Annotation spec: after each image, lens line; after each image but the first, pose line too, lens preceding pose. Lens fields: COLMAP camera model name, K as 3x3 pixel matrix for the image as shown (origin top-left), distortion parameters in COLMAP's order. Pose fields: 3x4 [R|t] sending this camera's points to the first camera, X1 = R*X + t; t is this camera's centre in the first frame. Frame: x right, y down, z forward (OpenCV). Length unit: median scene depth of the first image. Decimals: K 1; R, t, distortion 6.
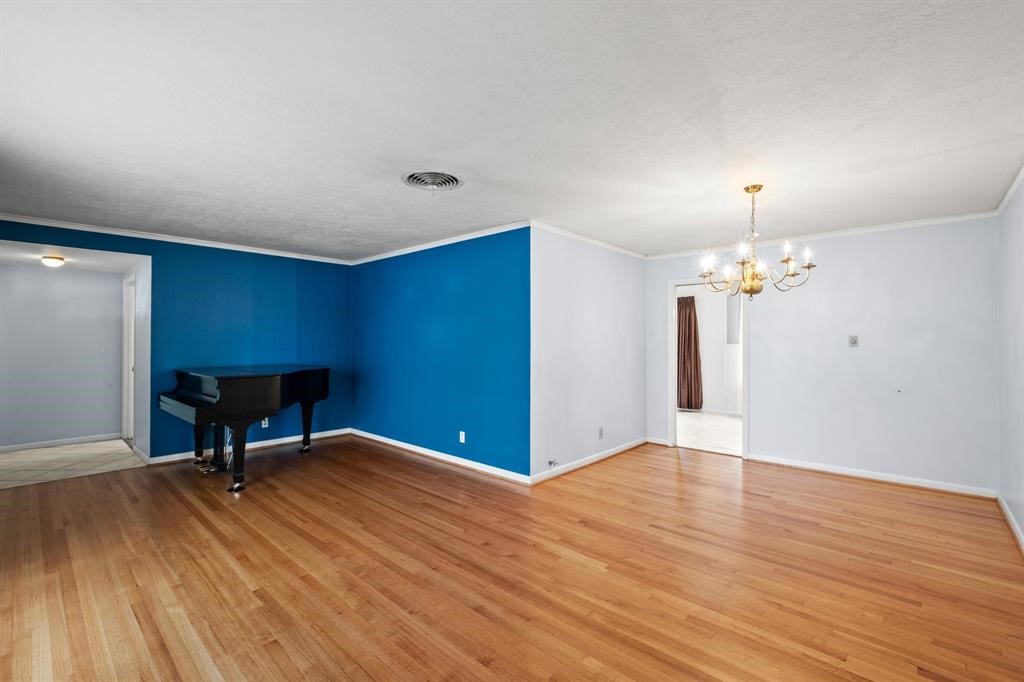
lens RADIAL K [[448.6, 0, 504.5], [0, 448.6, 342.3], [0, 0, 1]] dist [0.005132, 0.000192]
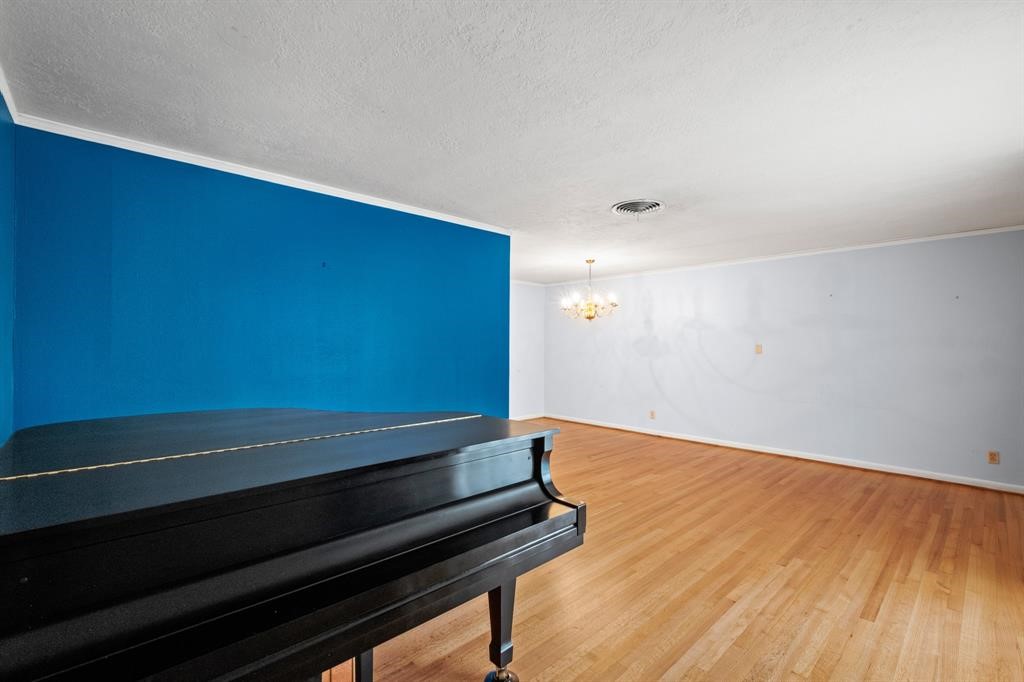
lens RADIAL K [[448.6, 0, 504.6], [0, 448.6, 342.7], [0, 0, 1]] dist [0.005132, 0.000192]
pose [[0.073814, 0.005856, 0.997255, -1.507043], [-0.002113, 0.999981, -0.005716, -0.000453], [-0.997270, -0.001685, 0.073825, 1.401052]]
